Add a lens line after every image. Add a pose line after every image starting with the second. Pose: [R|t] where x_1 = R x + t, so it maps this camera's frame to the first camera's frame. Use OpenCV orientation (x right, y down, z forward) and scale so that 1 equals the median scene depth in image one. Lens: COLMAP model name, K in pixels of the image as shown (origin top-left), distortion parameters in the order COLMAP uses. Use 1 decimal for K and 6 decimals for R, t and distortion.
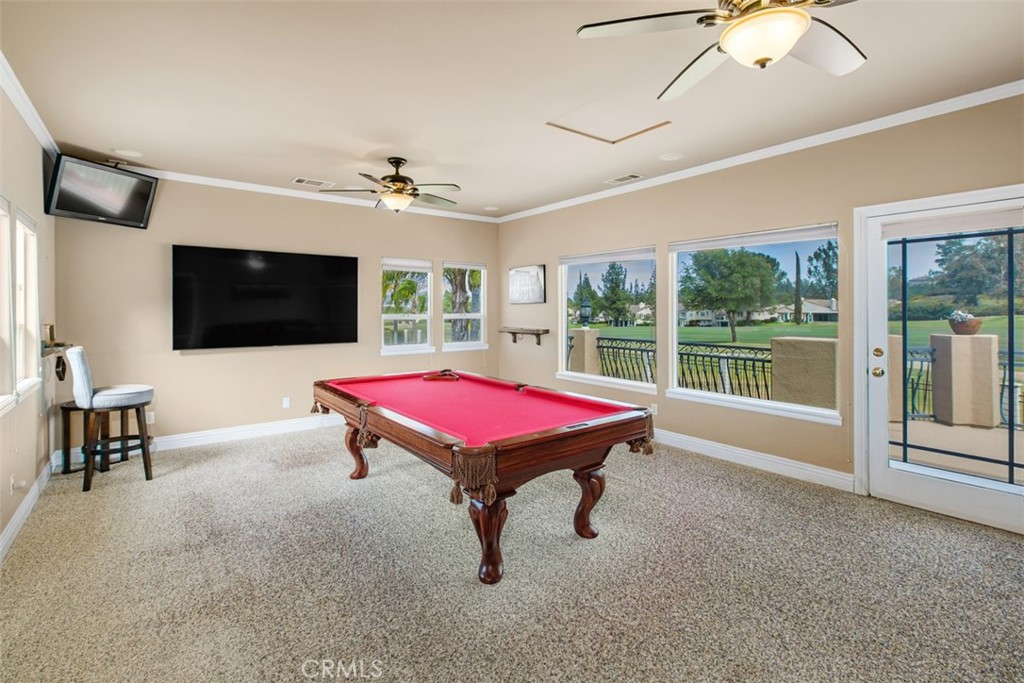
lens RADIAL K [[471.8, 0, 508.8], [0, 471.8, 306.9], [0, 0, 1]] dist [-0.000267, -0.000625]
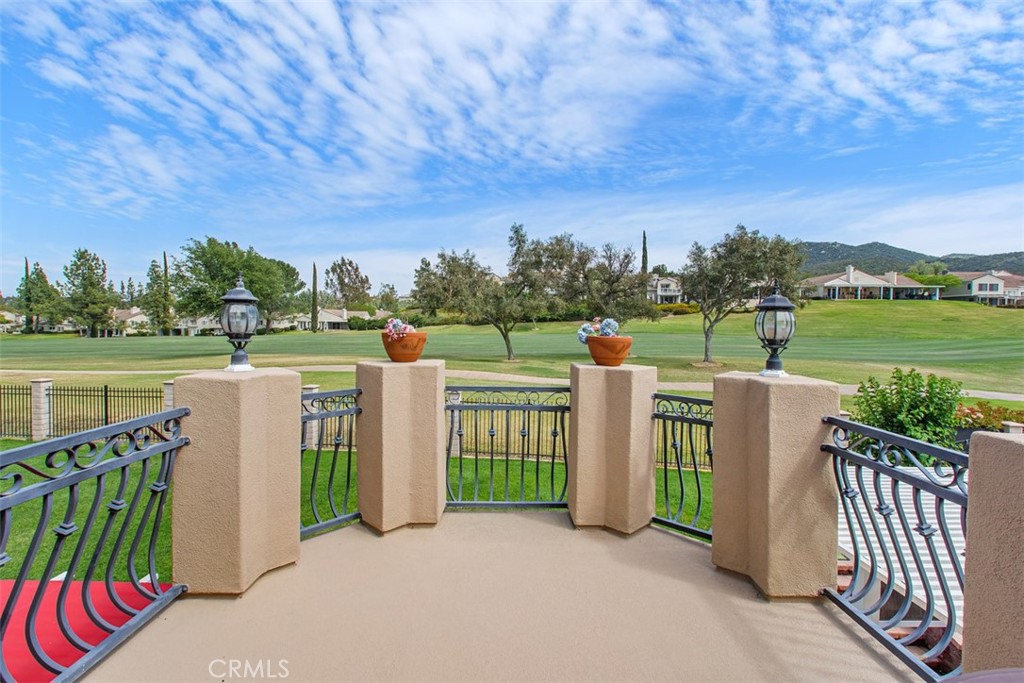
lens RADIAL K [[477.1, 0, 512.0], [0, 477.1, 341.5], [0, 0, 1]] dist [0.000530, 0.000331]
pose [[0.591621, -0.025145, 0.805824, 0.566991], [-0.019608, 0.998769, 0.045562, 0.006001], [-0.805978, -0.042756, 0.590400, 0.542417]]
